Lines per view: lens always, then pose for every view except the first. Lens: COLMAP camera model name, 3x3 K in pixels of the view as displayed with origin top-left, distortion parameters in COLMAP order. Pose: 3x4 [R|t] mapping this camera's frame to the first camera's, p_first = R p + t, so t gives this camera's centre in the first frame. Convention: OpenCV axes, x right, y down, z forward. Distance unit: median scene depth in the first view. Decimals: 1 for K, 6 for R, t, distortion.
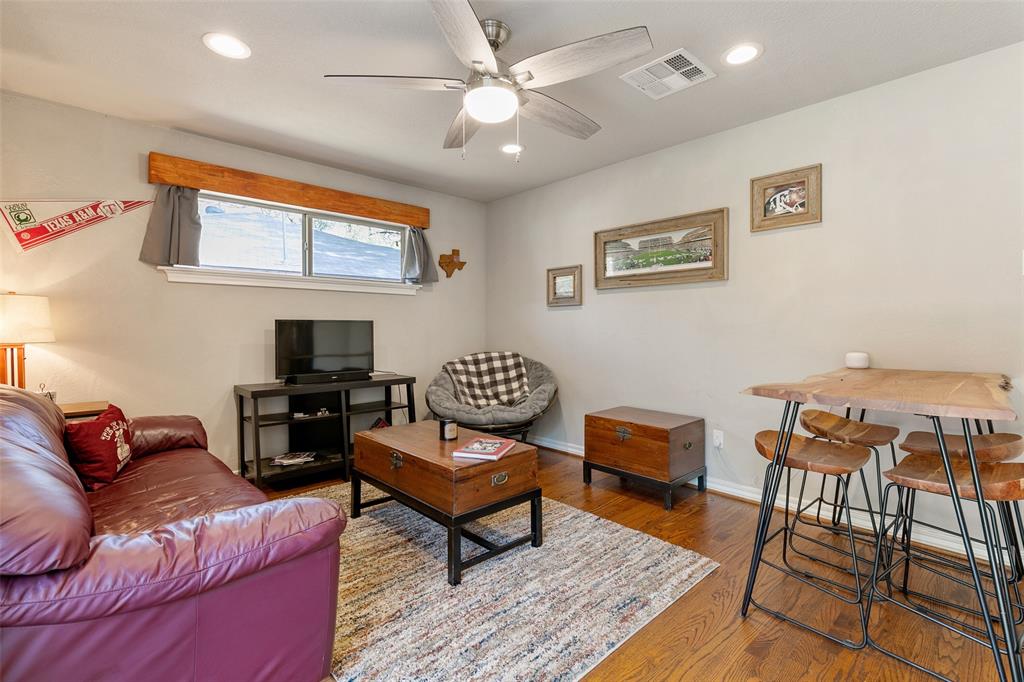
lens RADIAL K [[457.9, 0, 513.5], [0, 457.9, 331.2], [0, 0, 1]] dist [0.000954, 0.000148]
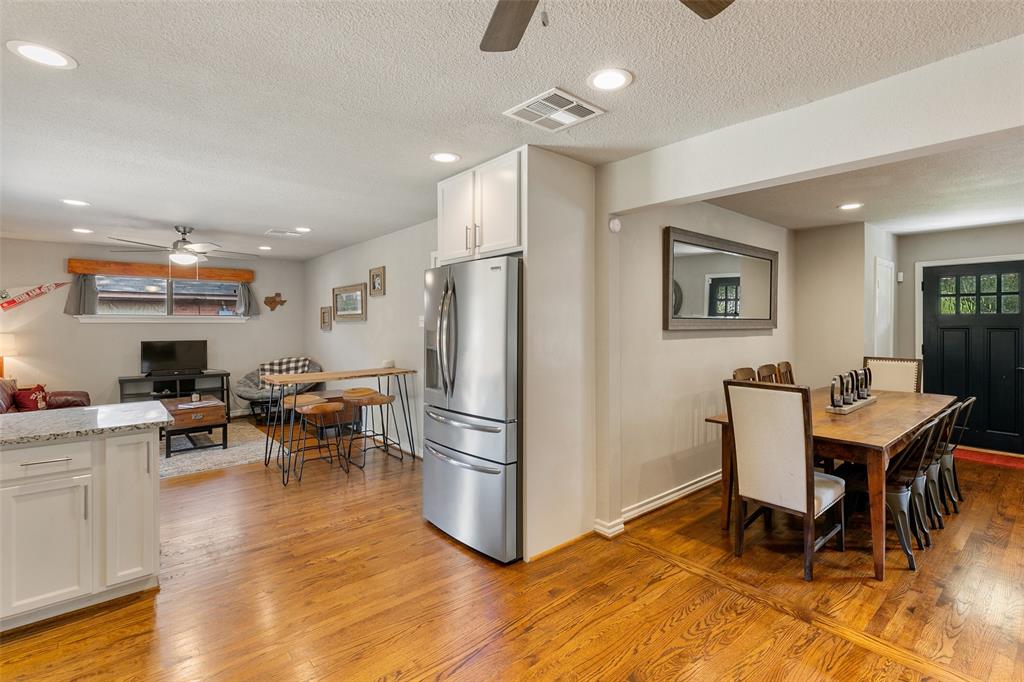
lens RADIAL K [[470.6, 0, 519.7], [0, 470.6, 325.0], [0, 0, 1]] dist [0.001876, 0.000130]
pose [[0.999111, -0.004307, -0.041942, 1.176127], [0.003981, 0.999961, -0.007843, -0.076250], [0.041974, 0.007669, 0.999089, -0.901821]]
